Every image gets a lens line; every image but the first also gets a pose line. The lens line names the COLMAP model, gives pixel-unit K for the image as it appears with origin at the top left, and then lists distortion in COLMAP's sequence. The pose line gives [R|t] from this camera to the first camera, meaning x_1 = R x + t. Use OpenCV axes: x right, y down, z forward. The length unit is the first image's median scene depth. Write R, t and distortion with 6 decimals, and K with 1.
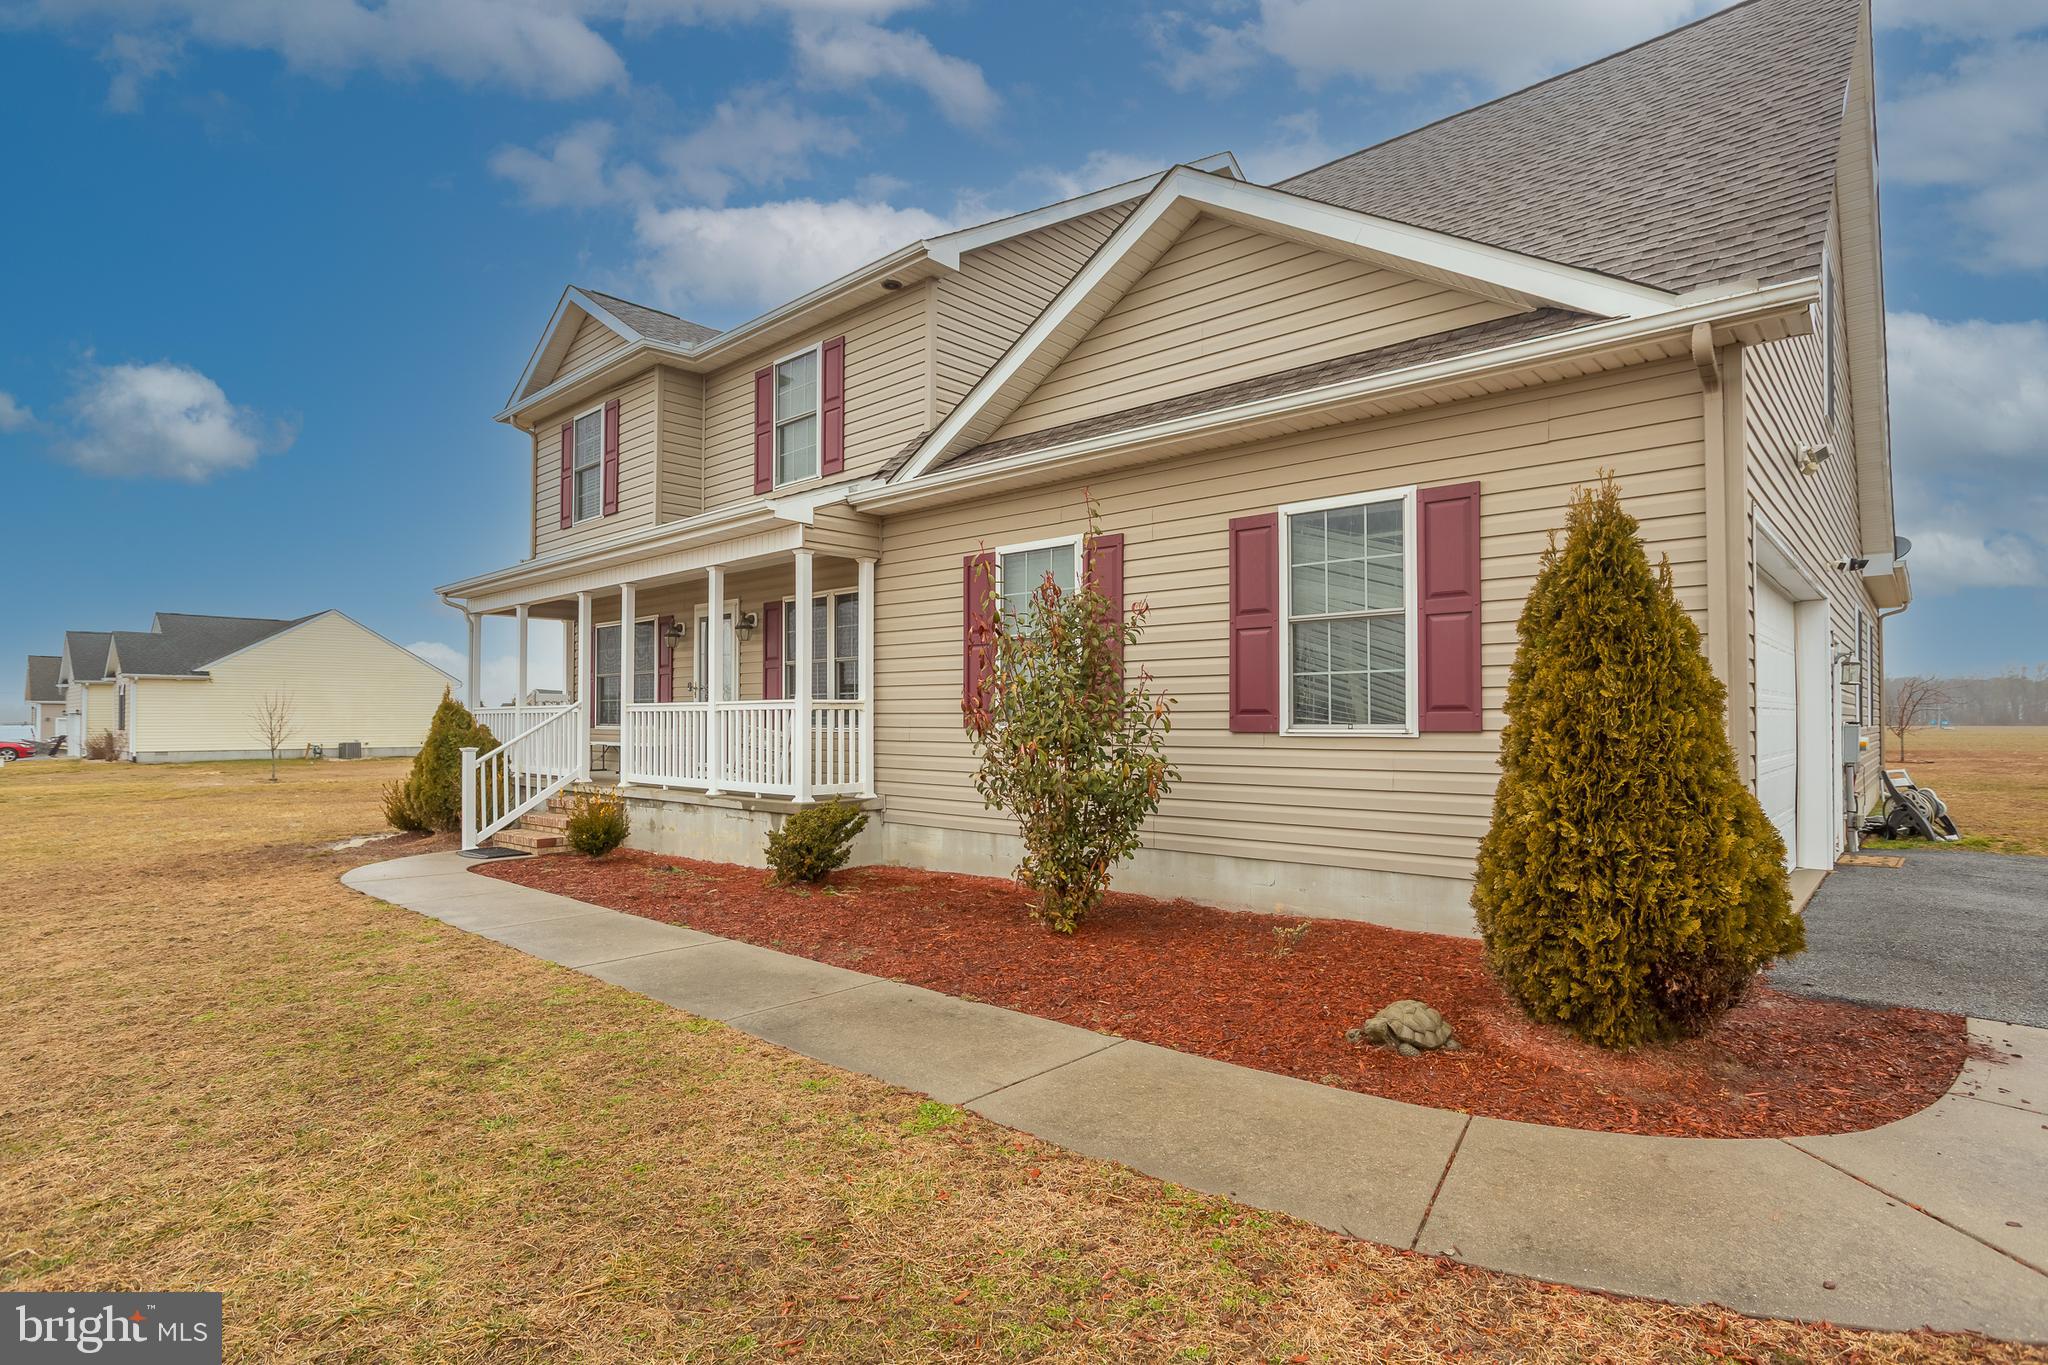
lens RADIAL K [[1039.6, 0, 1018.7], [0, 1039.6, 706.0], [0, 0, 1]] dist [-0.052823, 0.024183]
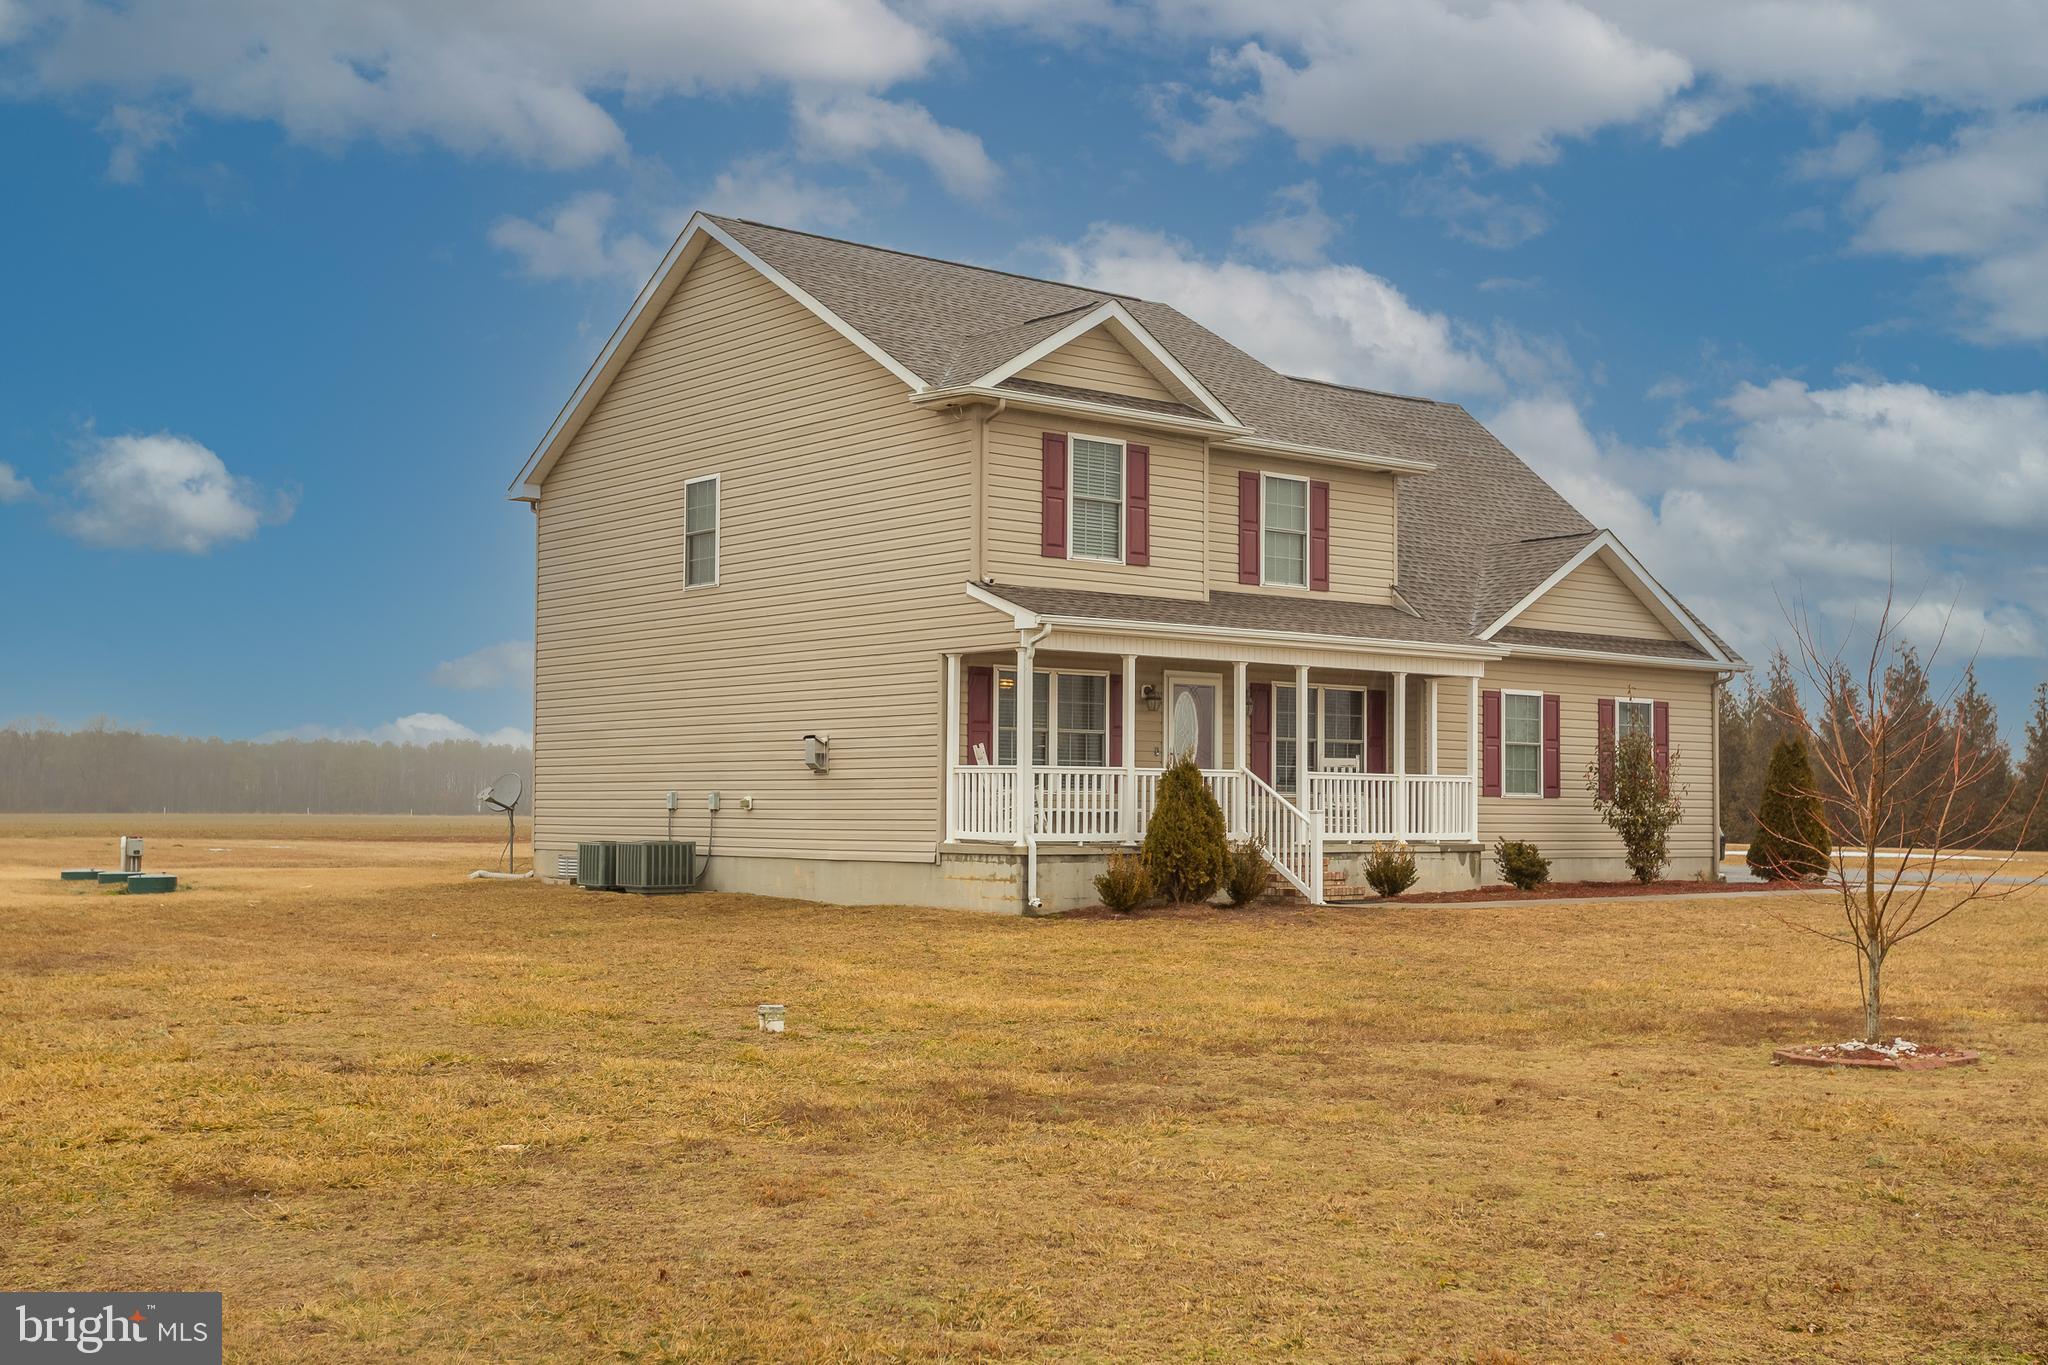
lens RADIAL K [[2246.2, 0, 1023.7], [0, 2246.2, 750.3], [0, 0, 1]] dist [0.021029, 0.005475]
pose [[0.156229, 0.027182, 0.987347, -3.233023], [-0.025690, 0.999395, -0.023448, 0.045240], [-0.987387, -0.021702, 0.156832, 1.028924]]
